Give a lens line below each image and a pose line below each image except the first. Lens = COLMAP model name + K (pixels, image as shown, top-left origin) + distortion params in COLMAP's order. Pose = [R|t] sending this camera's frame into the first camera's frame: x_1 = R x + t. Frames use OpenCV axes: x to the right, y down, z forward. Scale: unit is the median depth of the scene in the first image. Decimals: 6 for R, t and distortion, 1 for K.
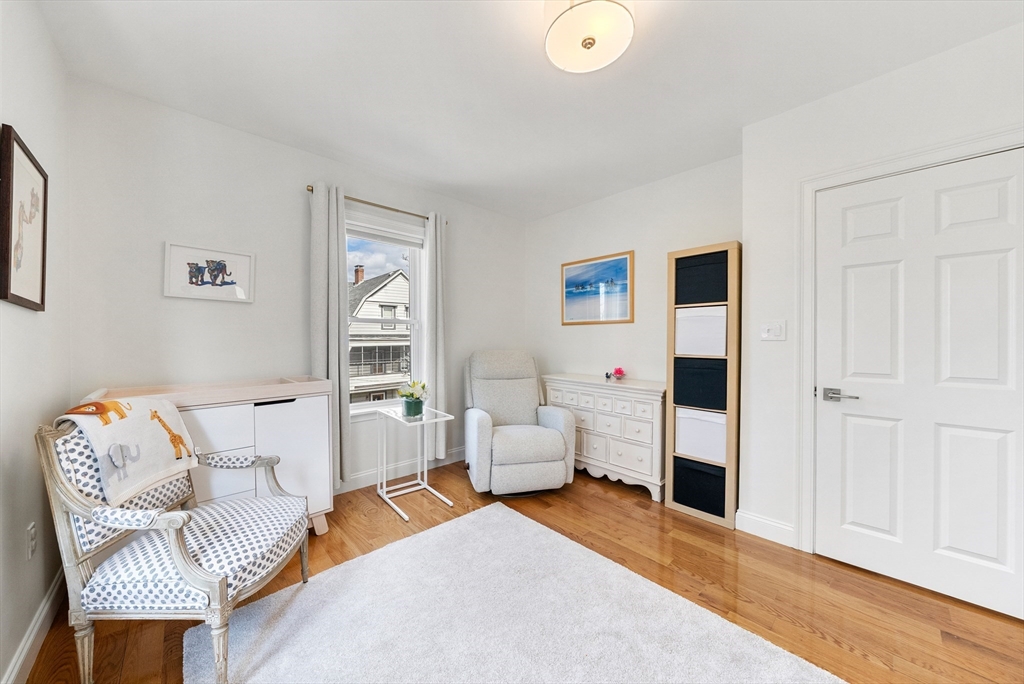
lens RADIAL K [[353.2, 0, 512.0], [0, 353.2, 342.0], [0, 0, 1]] dist [0.000341, 0.000036]
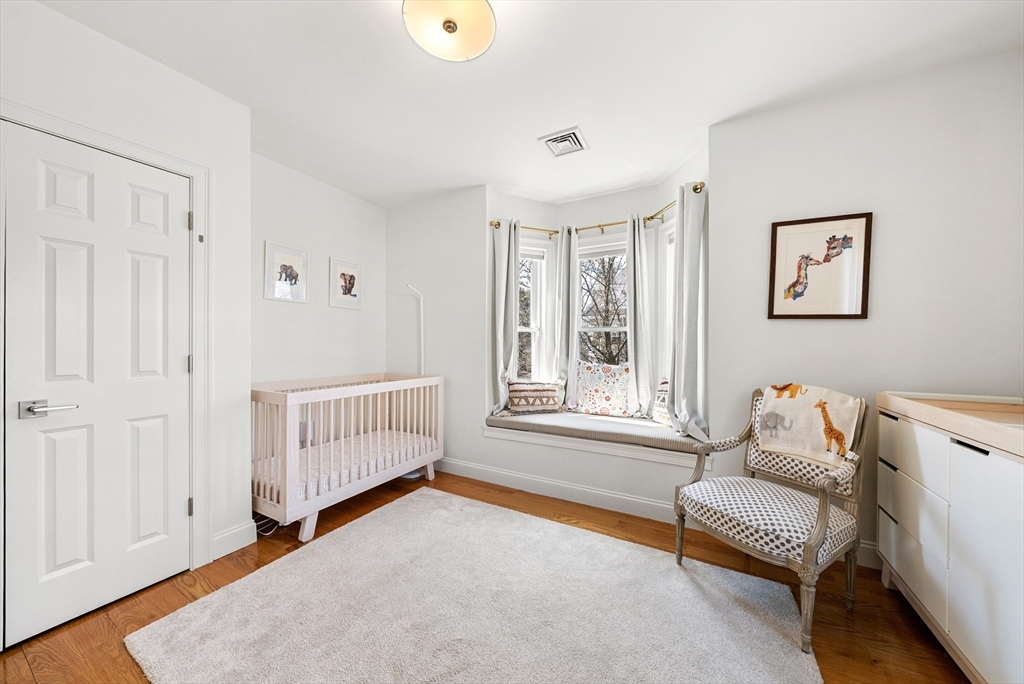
lens RADIAL K [[353.2, 0, 512.0], [0, 353.2, 342.0], [0, 0, 1]] dist [0.000341, 0.000036]
pose [[-0.952074, -0.006540, -0.305799, 0.343654], [-0.008973, 0.999938, 0.006552, 0.001190], [0.305738, 0.008982, -0.952073, 1.967086]]
